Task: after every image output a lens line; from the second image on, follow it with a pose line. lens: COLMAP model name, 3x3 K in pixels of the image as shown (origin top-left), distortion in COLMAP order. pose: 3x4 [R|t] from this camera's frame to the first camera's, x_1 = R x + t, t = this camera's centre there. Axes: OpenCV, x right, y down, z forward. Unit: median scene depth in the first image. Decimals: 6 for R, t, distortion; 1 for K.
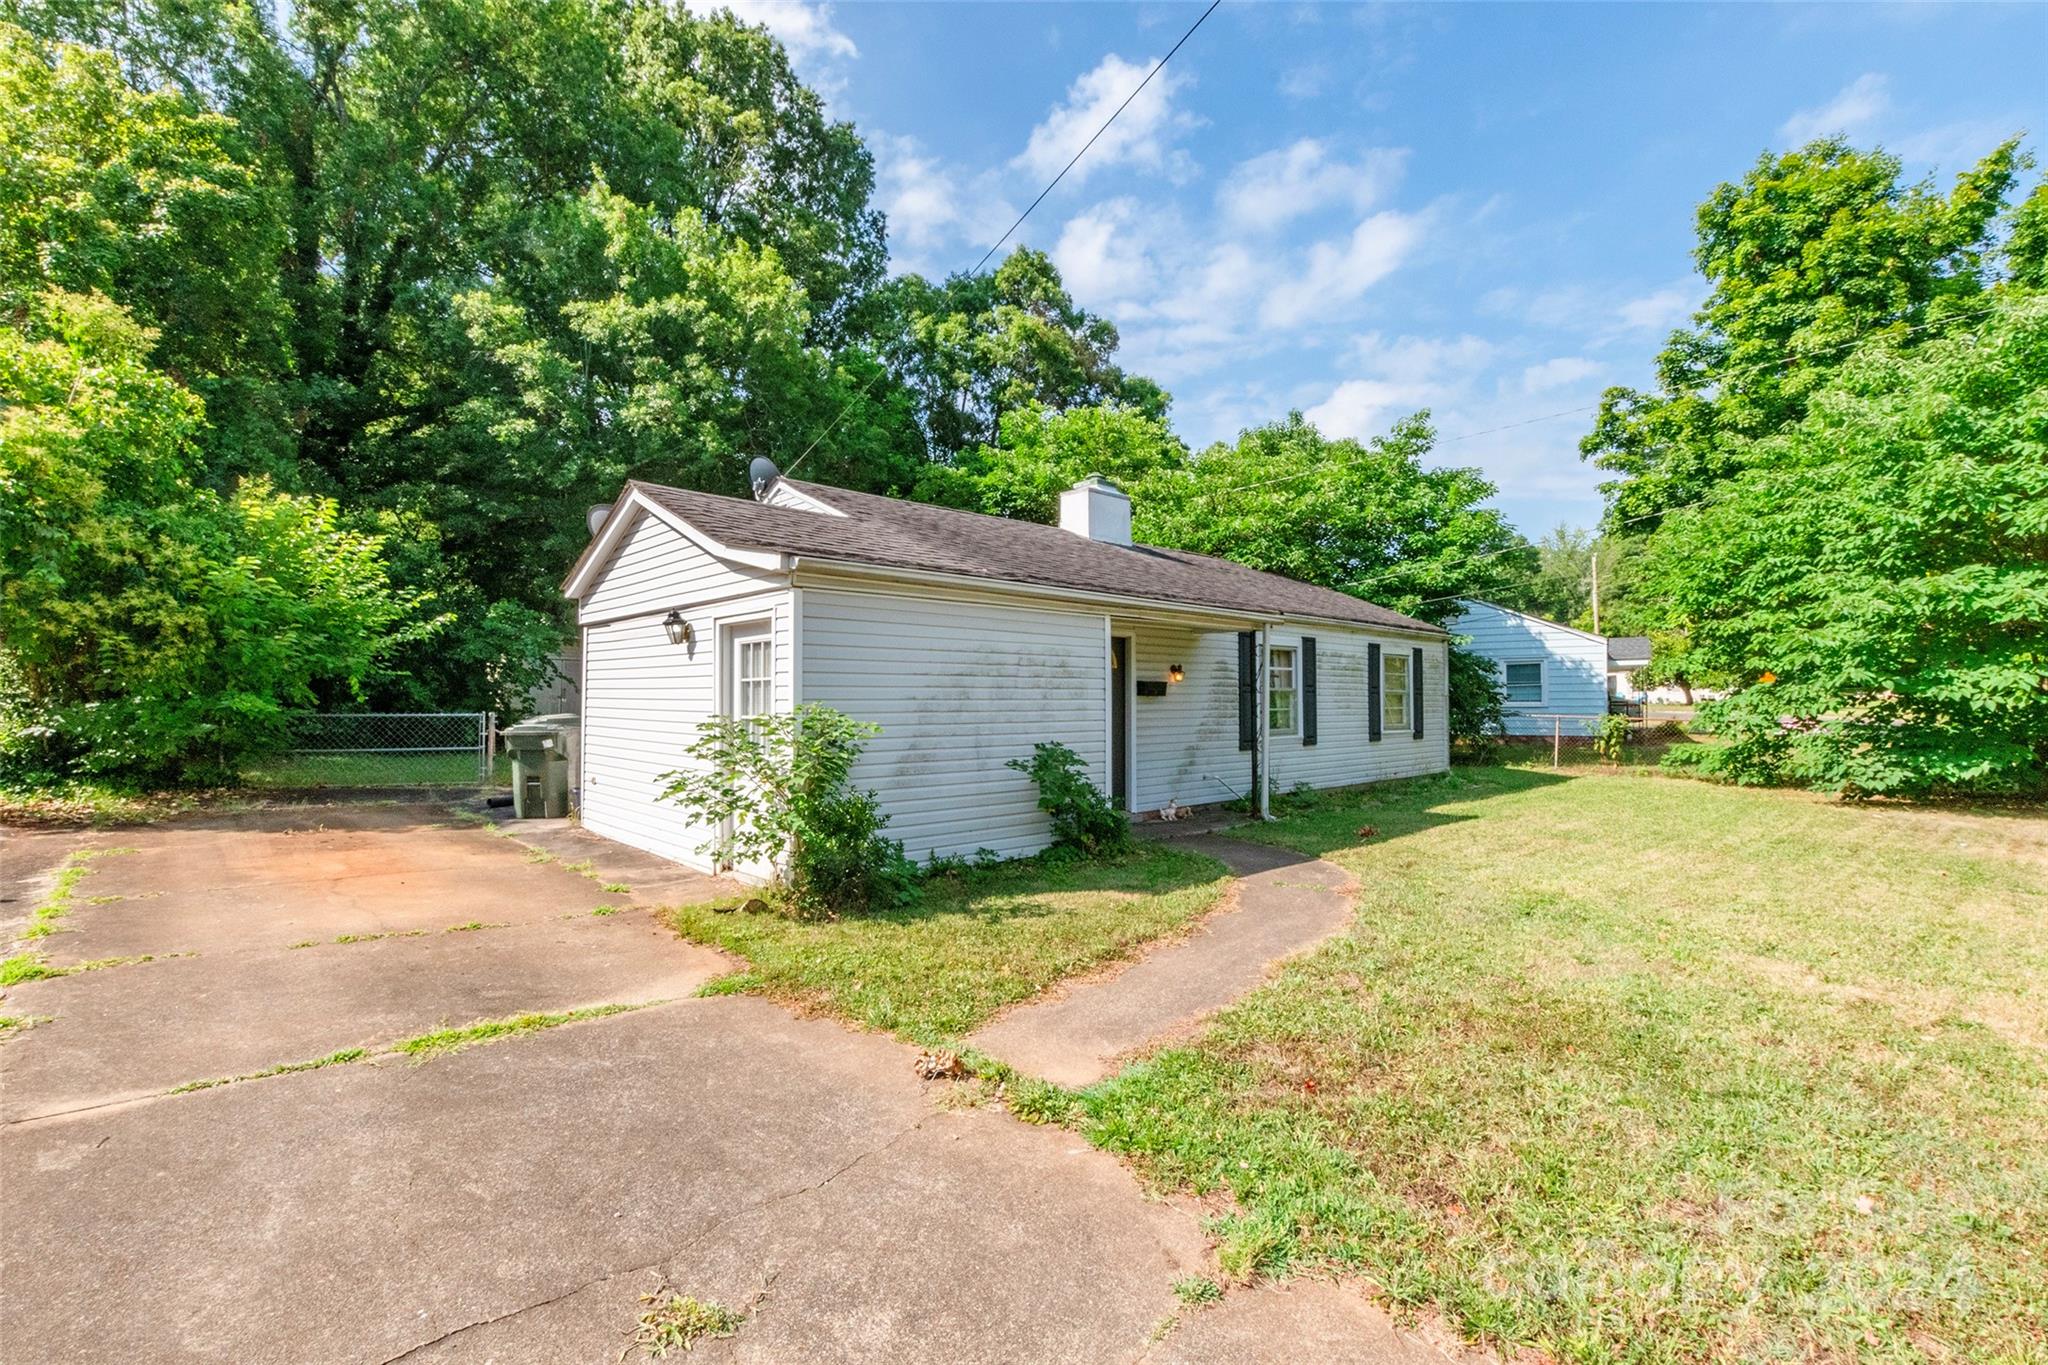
lens RADIAL K [[897.0, 0, 1026.0], [0, 897.0, 686.8], [0, 0, 1]] dist [-0.001984, -0.000605]
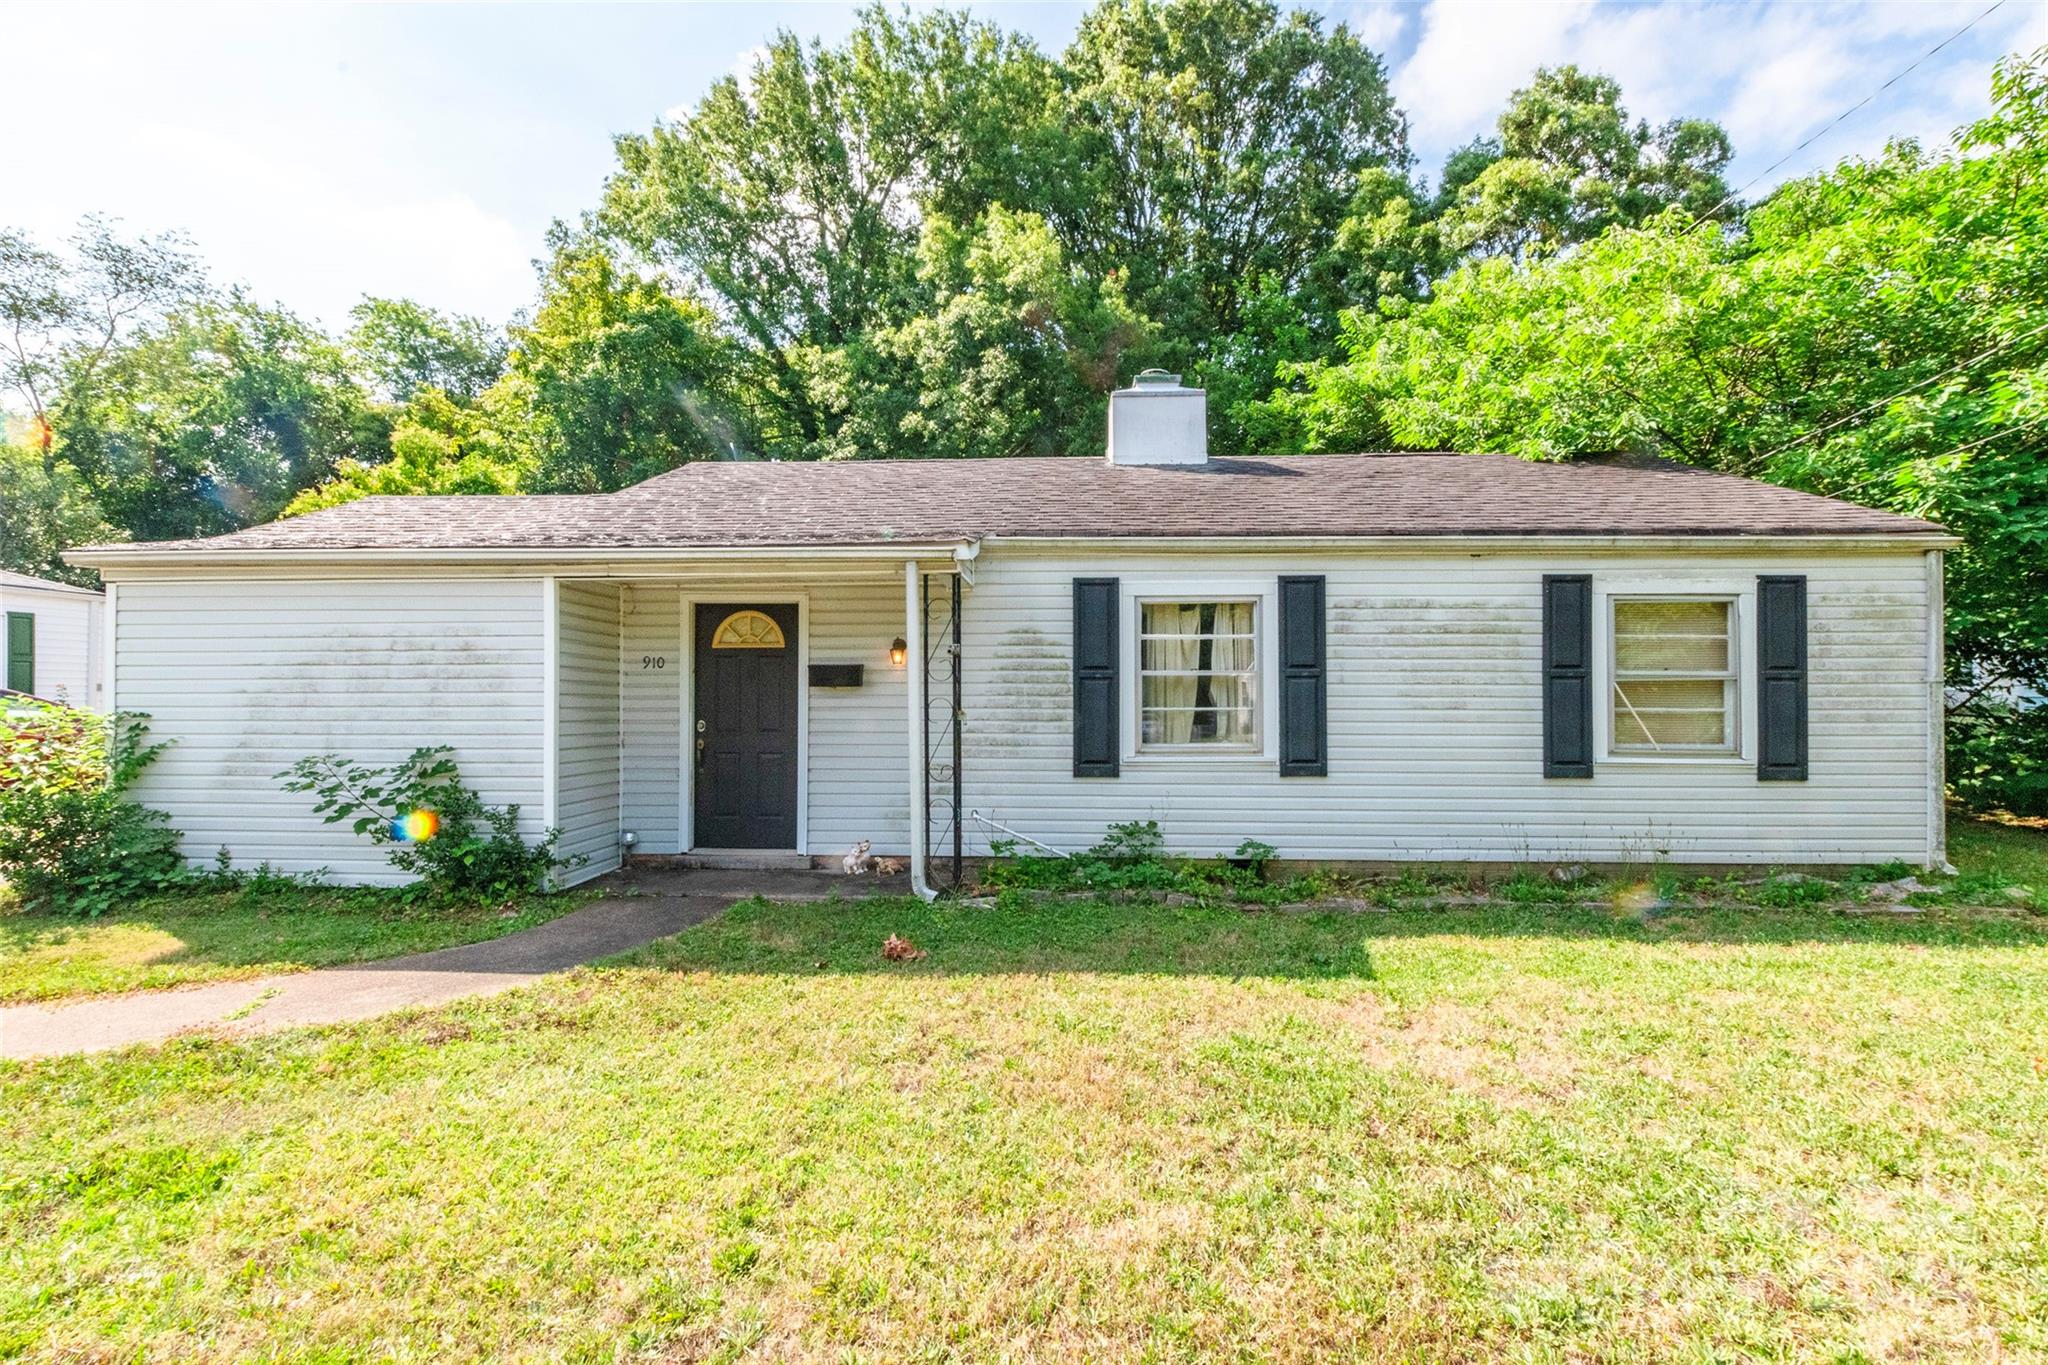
lens RADIAL K [[897.0, 0, 1024.3], [0, 897.0, 690.0], [0, 0, 1]] dist [-0.001984, -0.000605]
pose [[0.716496, -0.010717, -0.697509, 0.621681], [0.013499, 0.999908, -0.001497, 0.013539], [0.697461, -0.008343, 0.716574, 0.523513]]
